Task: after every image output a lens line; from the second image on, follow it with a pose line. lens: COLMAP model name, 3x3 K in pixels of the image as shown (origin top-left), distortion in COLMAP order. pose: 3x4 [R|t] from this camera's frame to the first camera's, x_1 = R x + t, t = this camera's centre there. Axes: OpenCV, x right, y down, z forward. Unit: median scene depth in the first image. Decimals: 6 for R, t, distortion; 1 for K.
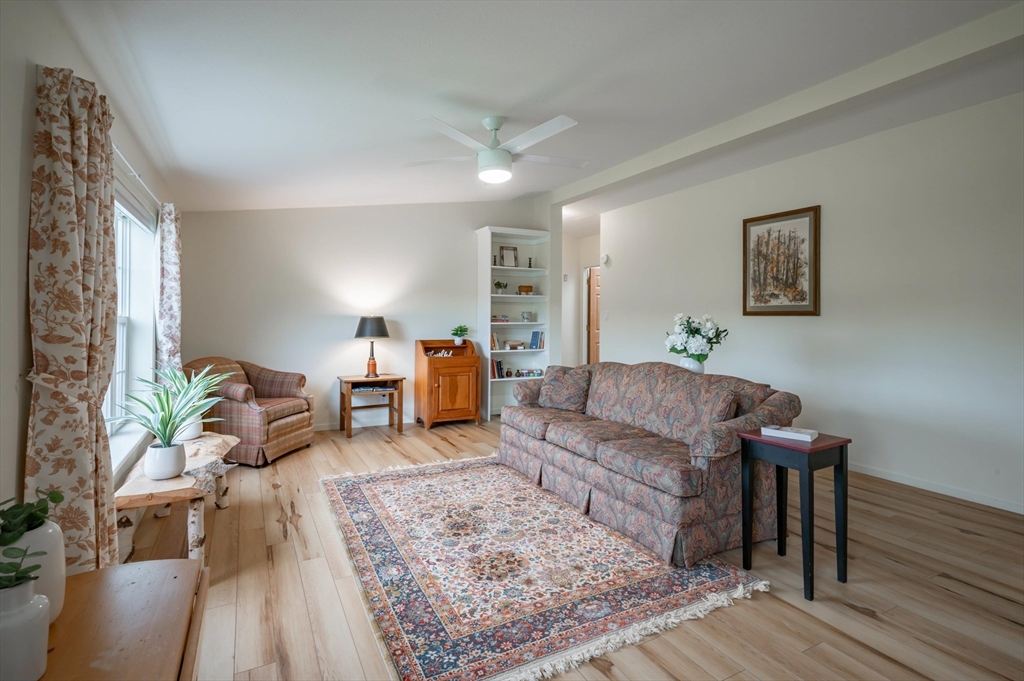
lens RADIAL K [[497.1, 0, 491.1], [0, 497.1, 311.8], [0, 0, 1]] dist [-0.004118, 0.001653]
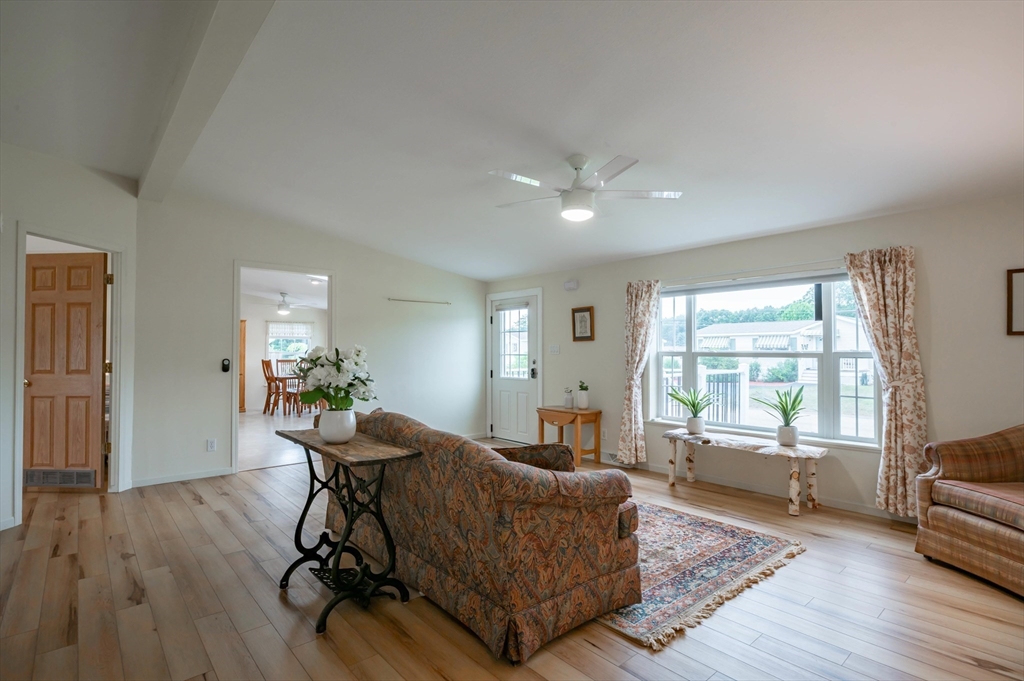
lens RADIAL K [[497.1, 0, 519.7], [0, 497.1, 345.2], [0, 0, 1]] dist [-0.004118, 0.001653]
pose [[-0.960457, -0.009241, -0.278273, 0.411866], [-0.001851, 0.999639, -0.026810, 0.025989], [0.278421, -0.025235, -0.960128, 1.973103]]
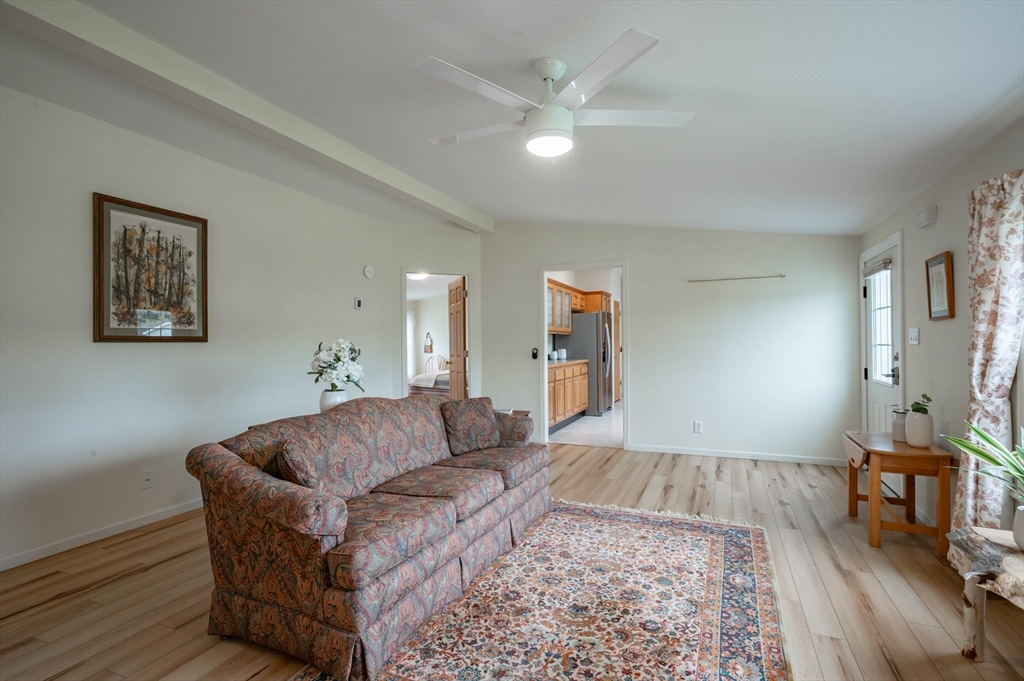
lens RADIAL K [[497.1, 0, 515.0], [0, 497.1, 339.9], [0, 0, 1]] dist [-0.004118, 0.001653]
pose [[-0.662843, 0.004146, 0.748747, -0.500968], [-0.004363, 0.999946, -0.009399, 0.012956], [-0.748746, -0.009497, -0.662789, 1.529122]]
